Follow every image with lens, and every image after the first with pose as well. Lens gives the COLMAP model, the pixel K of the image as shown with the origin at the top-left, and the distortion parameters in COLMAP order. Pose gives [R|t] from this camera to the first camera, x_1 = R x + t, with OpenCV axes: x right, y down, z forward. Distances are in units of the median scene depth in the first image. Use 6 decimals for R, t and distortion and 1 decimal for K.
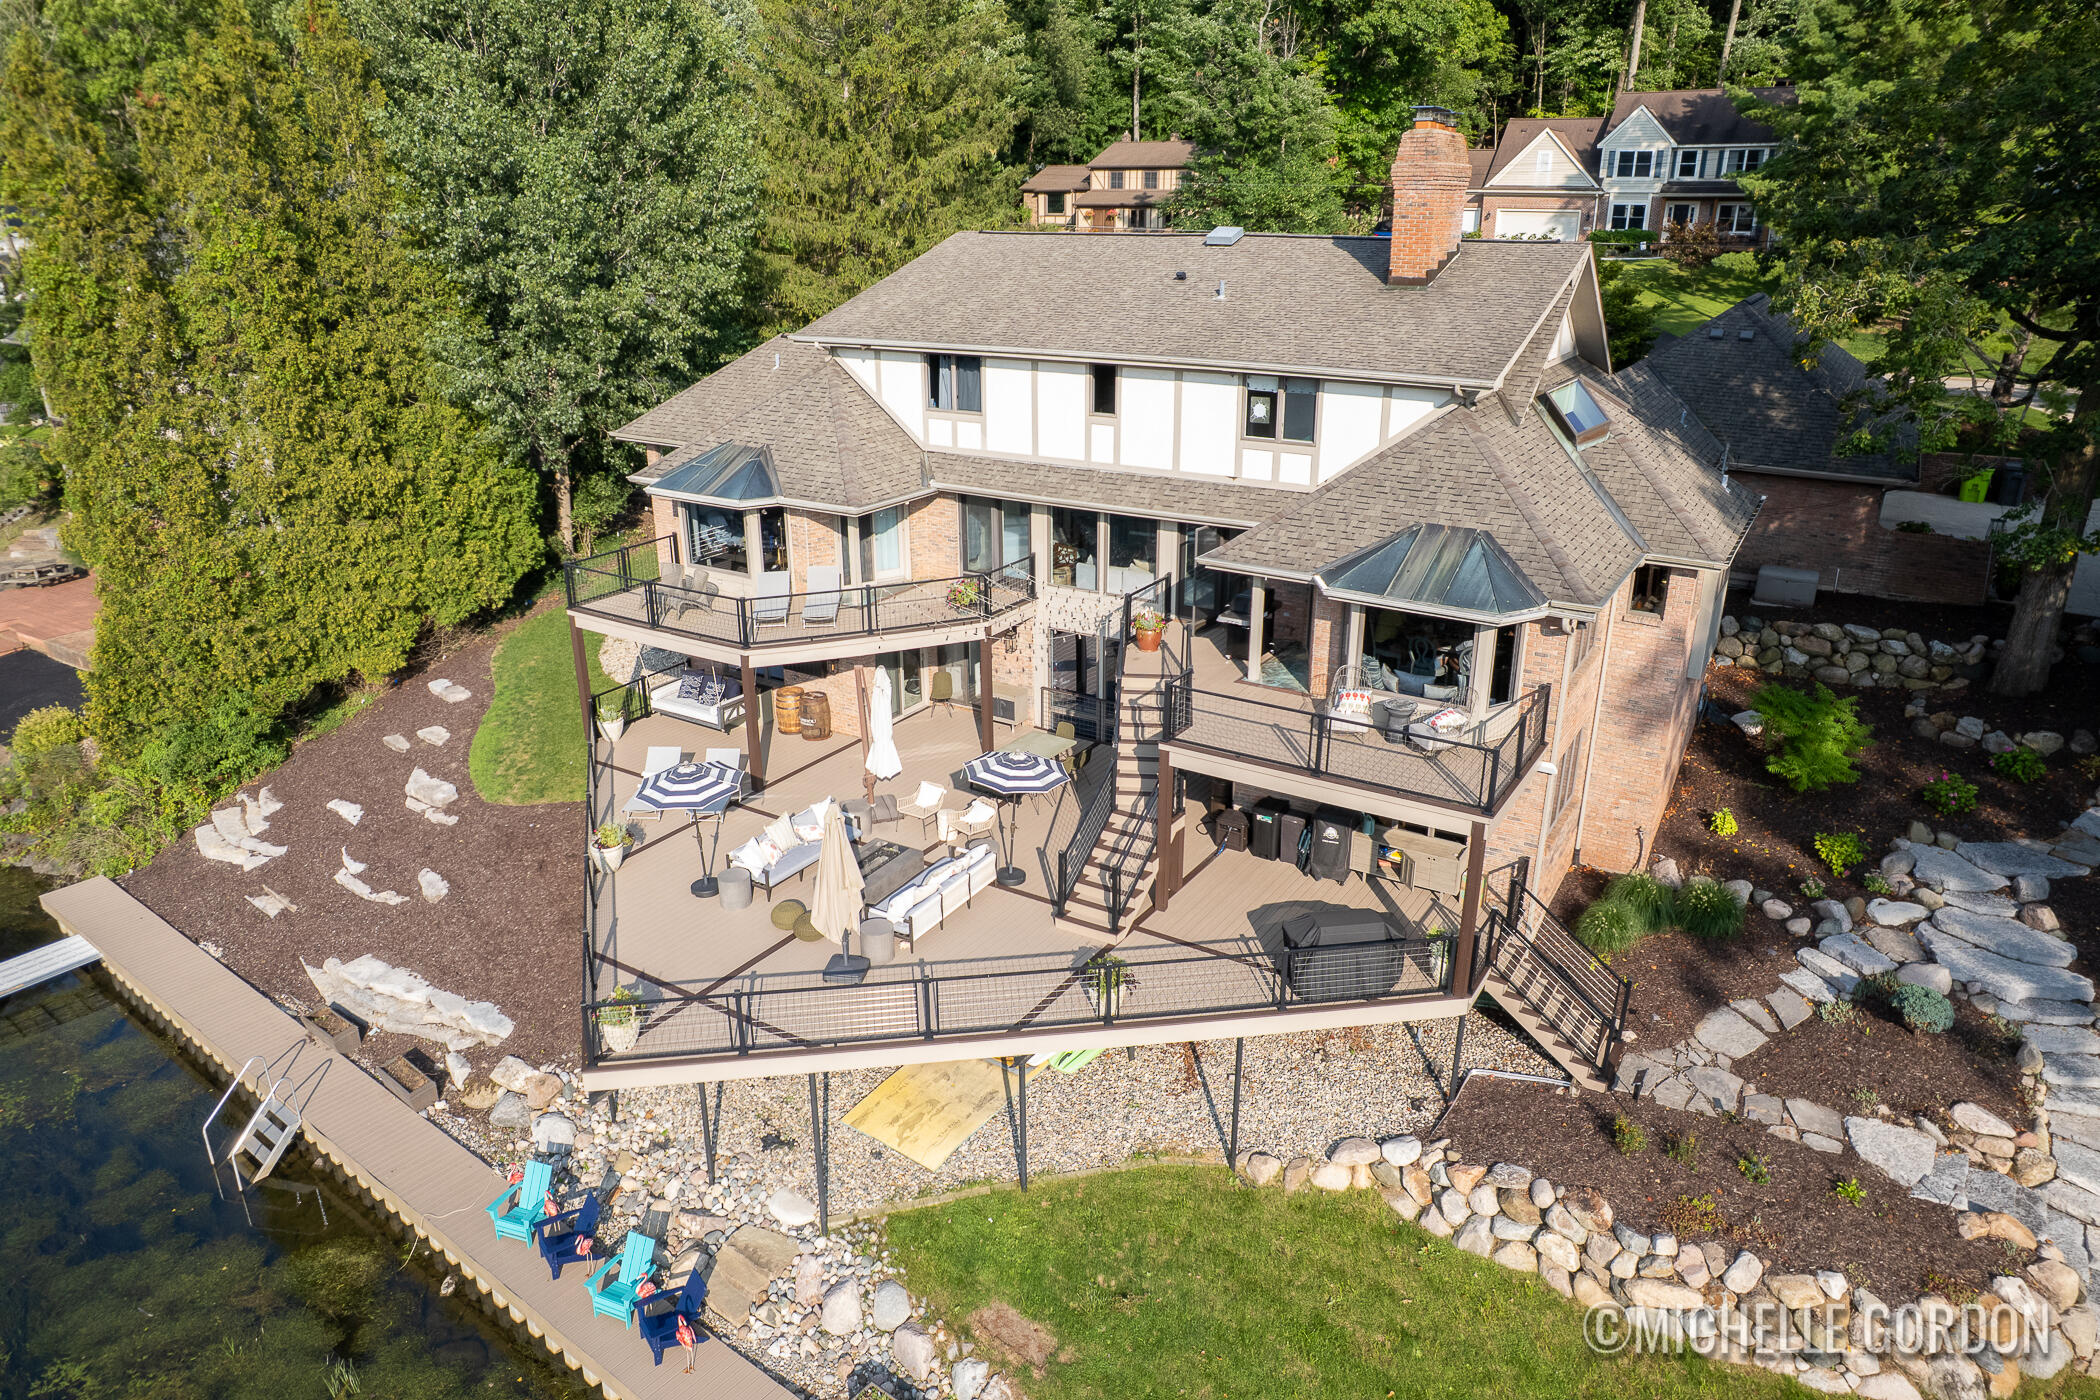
lens RADIAL K [[1337.9, 0, 1056.5], [0, 1337.9, 706.5], [0, 0, 1]] dist [-0.077762, 0.068884]
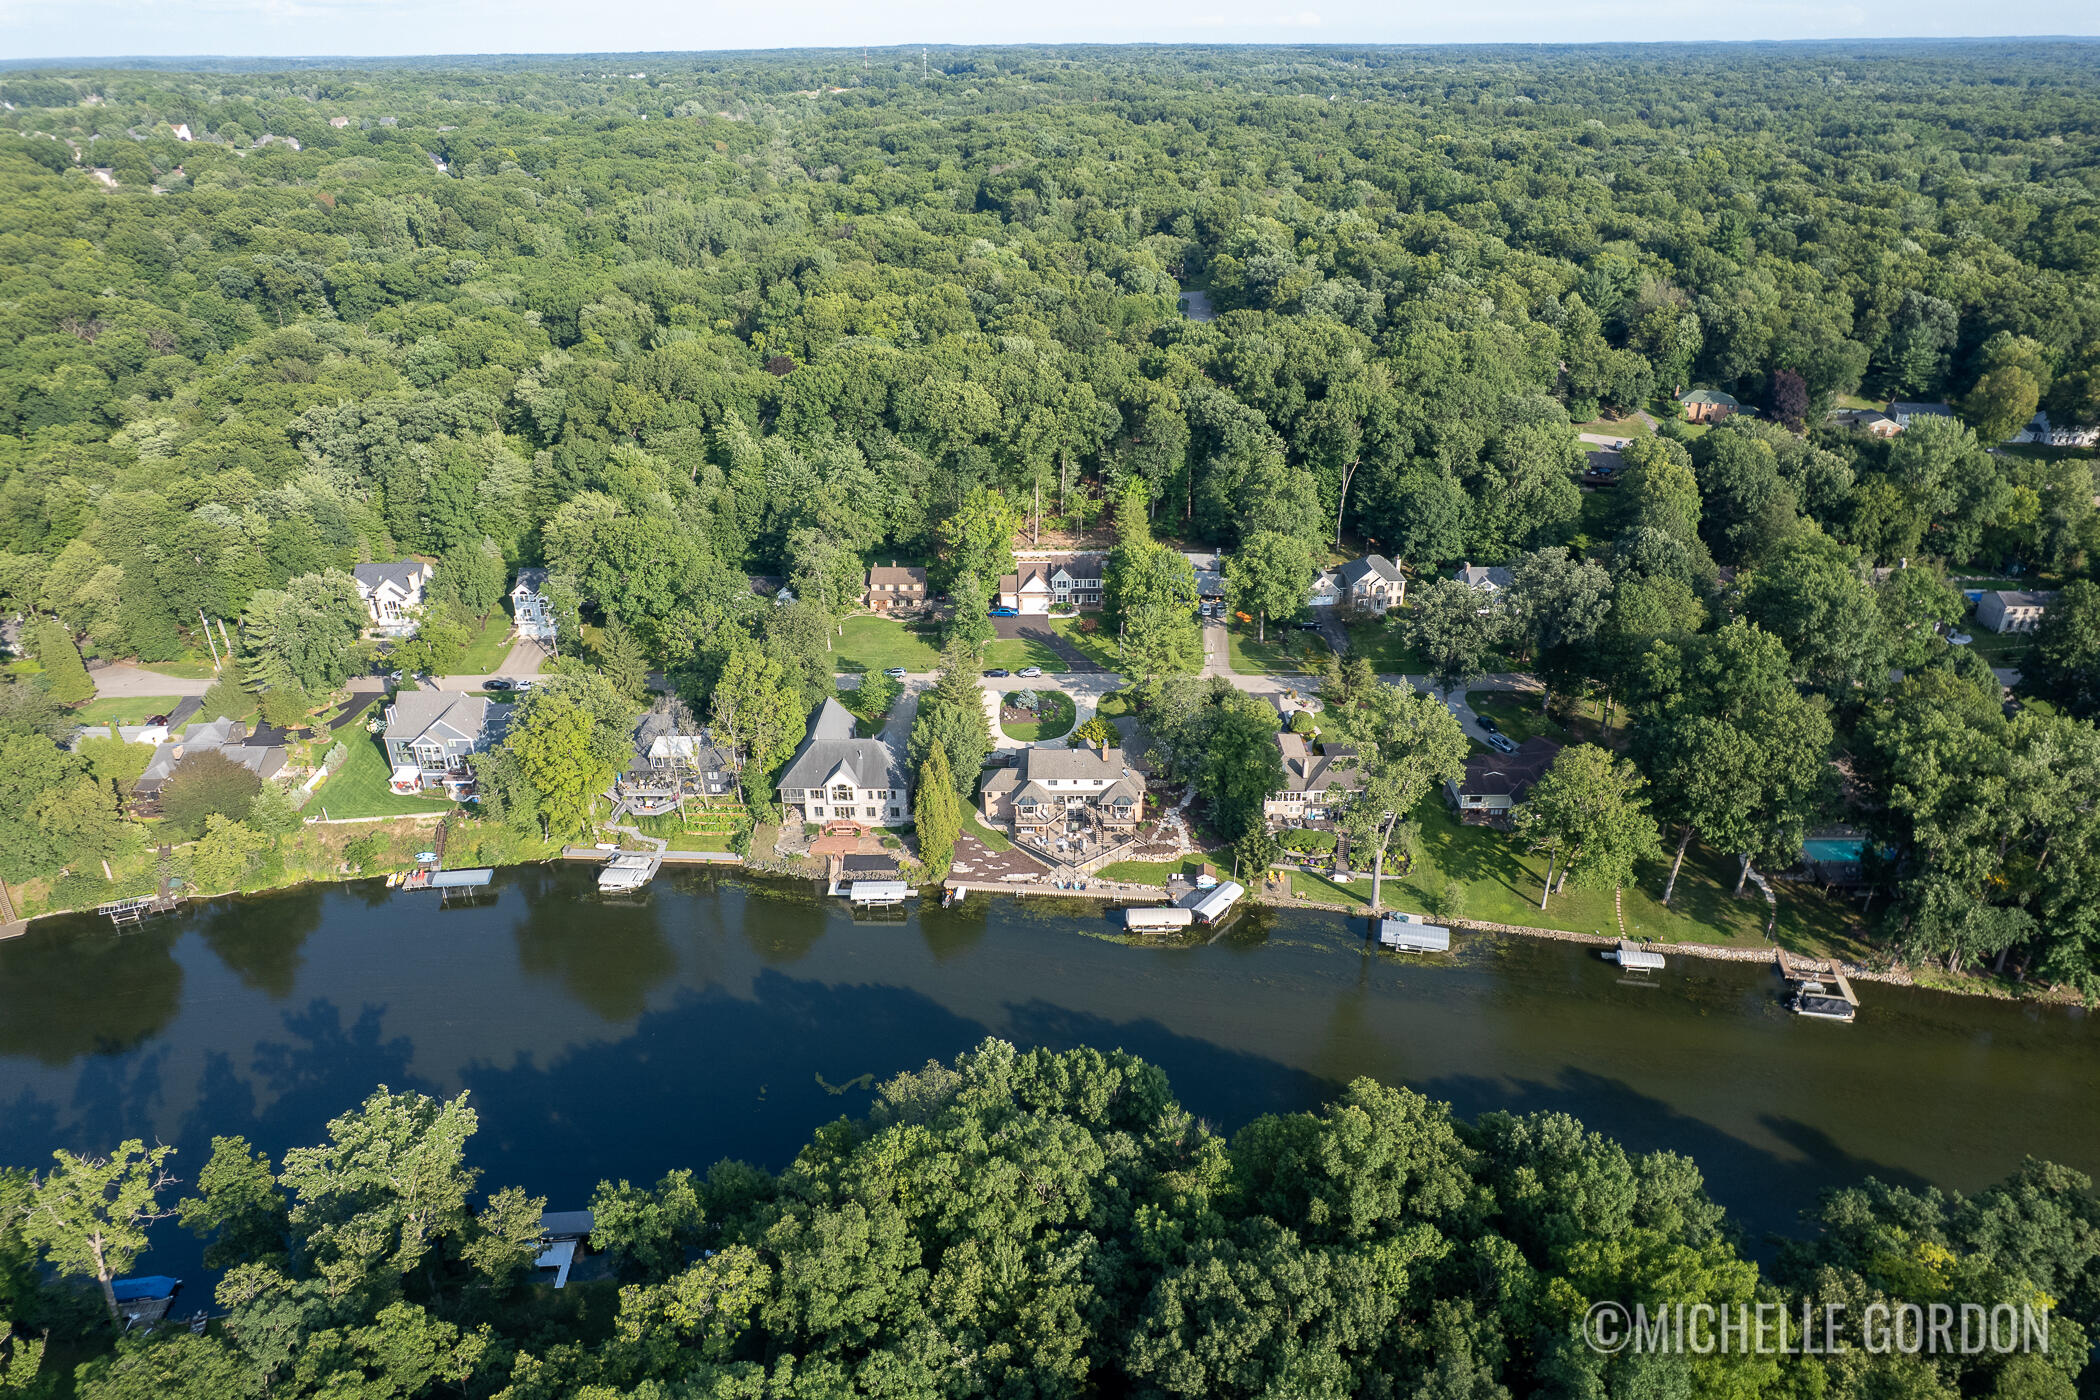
lens RADIAL K [[1337.9, 0, 1052.4], [0, 1337.9, 702.4], [0, 0, 1]] dist [-0.077762, 0.068884]
pose [[0.859301, -0.235594, 0.453979, -3.536719], [0.190792, 0.971179, 0.142862, -1.825345], [-0.474553, -0.036146, 0.879485, -5.881618]]
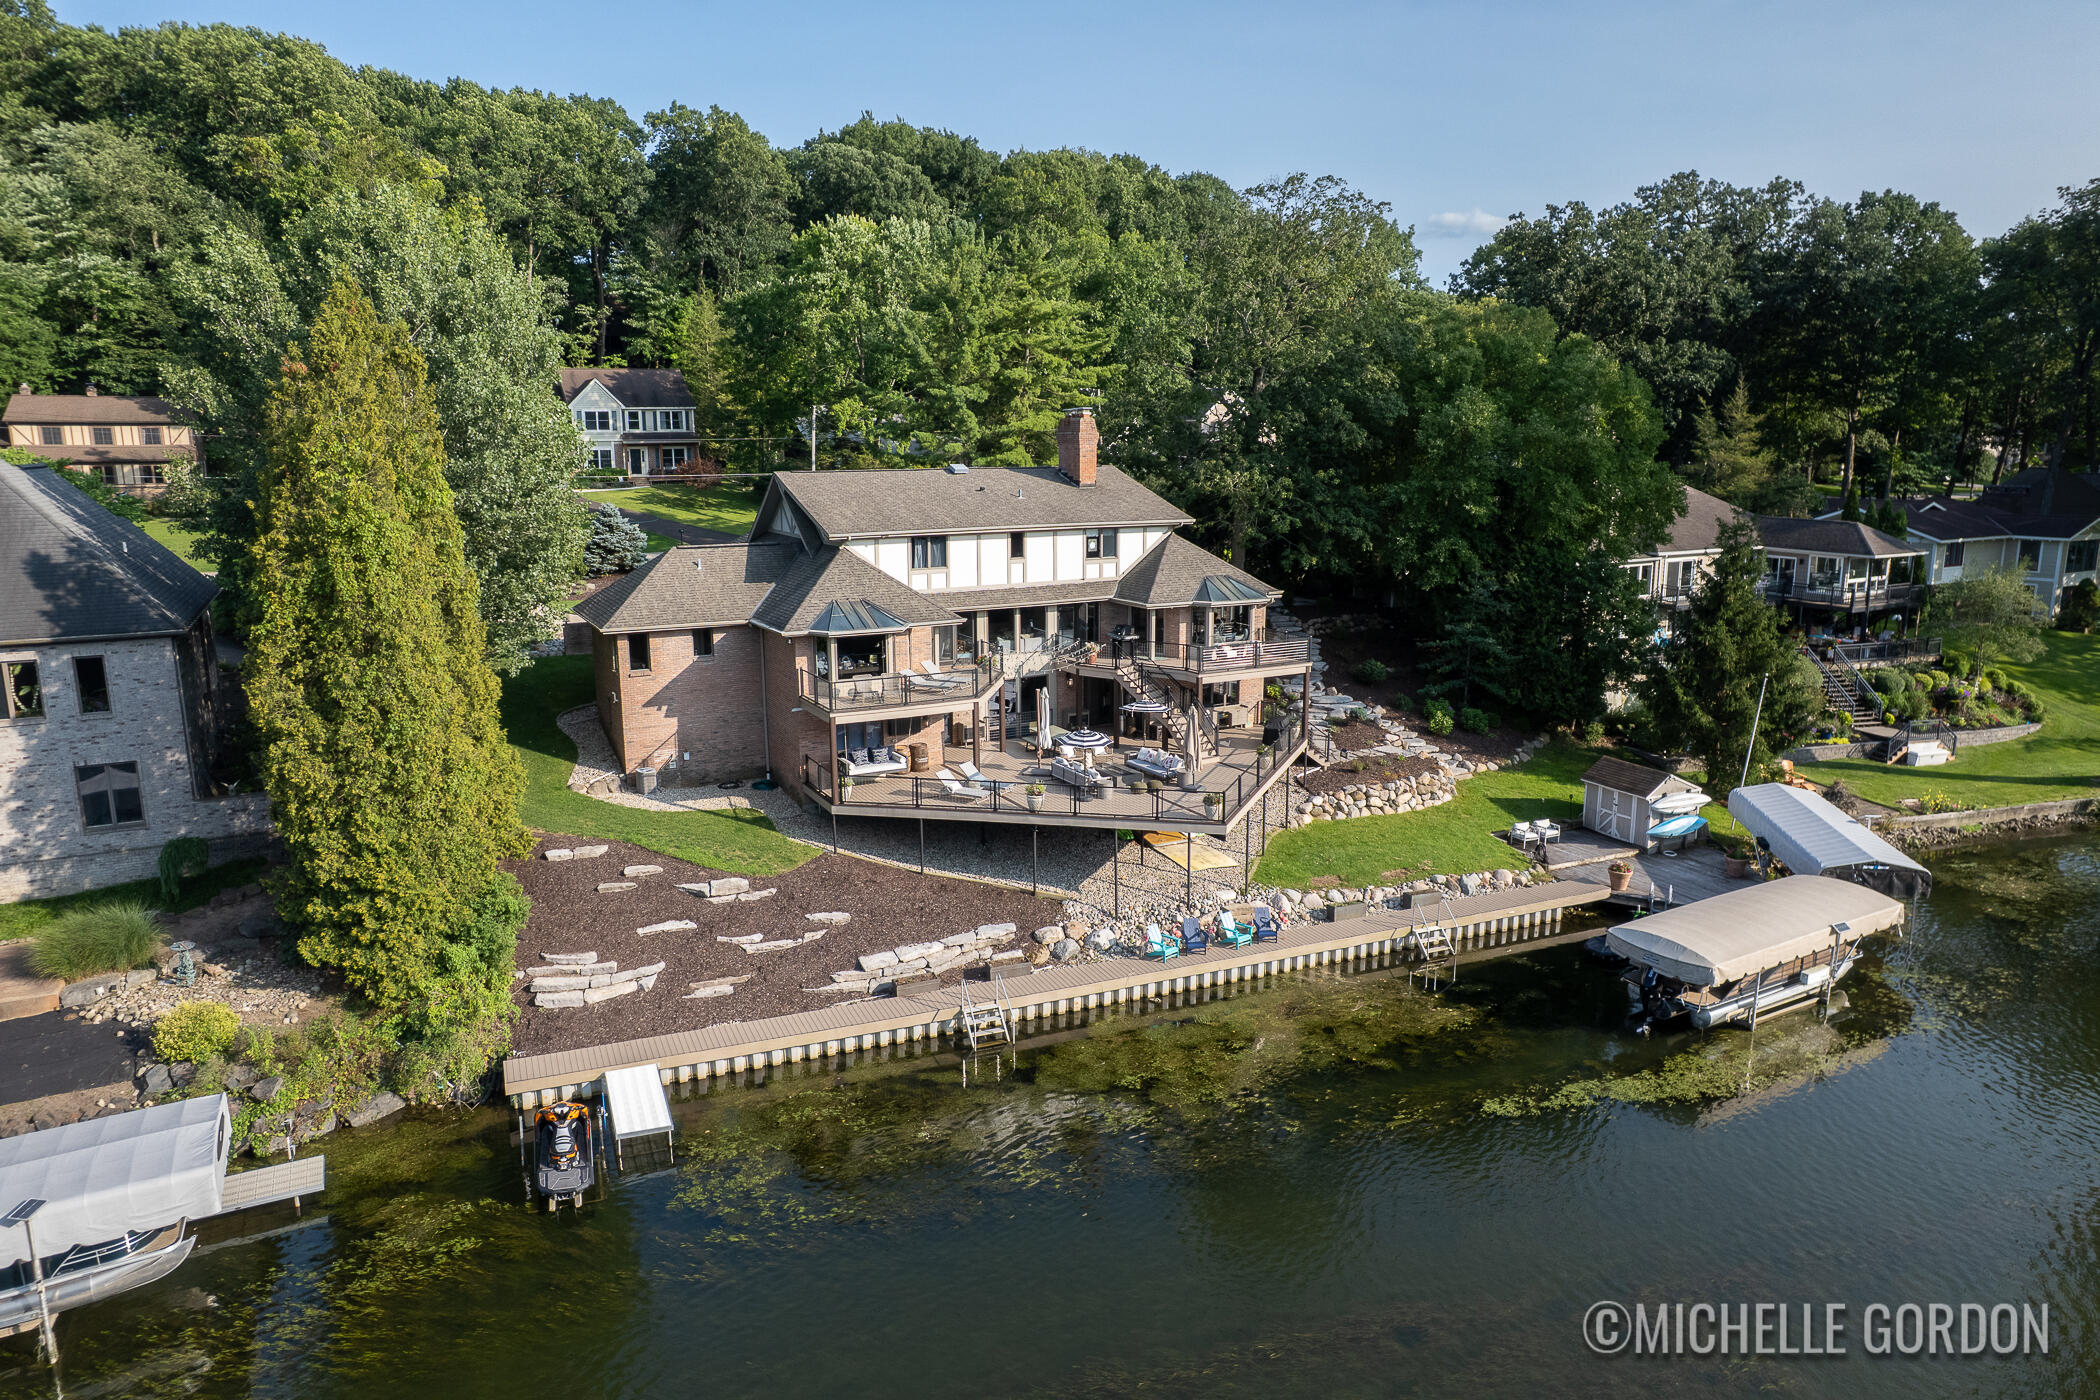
lens RADIAL K [[1337.9, 0, 1052.2], [0, 1337.9, 692.9], [0, 0, 1]] dist [-0.077762, 0.068884]
pose [[0.498397, -0.163601, 0.851372, -1.540568], [0.314812, 0.949152, -0.001902, -0.013805], [-0.807771, 0.268970, 0.524558, -0.000249]]
